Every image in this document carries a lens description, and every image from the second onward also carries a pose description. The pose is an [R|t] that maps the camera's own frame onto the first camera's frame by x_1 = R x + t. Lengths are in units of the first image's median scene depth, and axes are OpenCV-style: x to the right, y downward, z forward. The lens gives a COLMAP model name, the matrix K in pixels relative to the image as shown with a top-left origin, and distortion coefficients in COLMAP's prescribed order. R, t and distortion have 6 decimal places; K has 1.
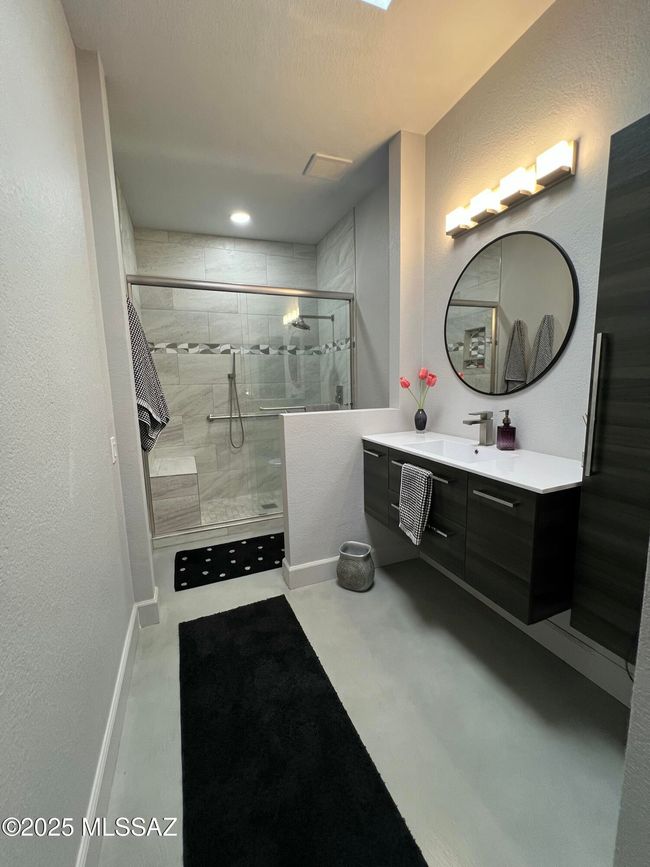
lens RADIAL K [[353.3, 0, 326.9], [0, 353.3, 432.8], [0, 0, 1]] dist [0.002285, 0.000557]
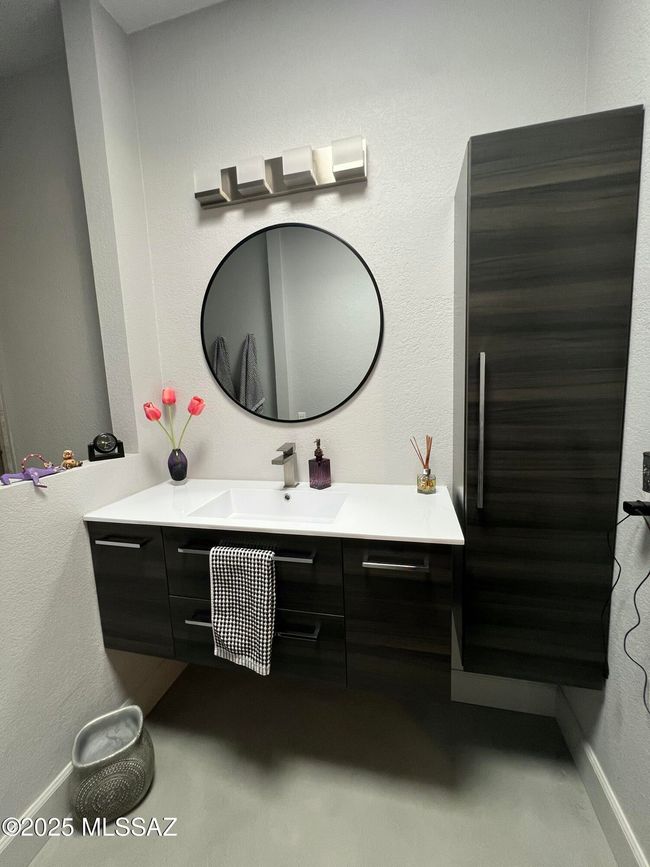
lens RADIAL K [[353.3, 0, 324.6], [0, 353.3, 429.9], [0, 0, 1]] dist [0.002285, 0.000557]
pose [[0.586606, -0.106917, 0.802784, -0.126725], [0.146894, 0.988852, 0.024361, -0.097602], [-0.796440, 0.103634, 0.595772, 0.467521]]
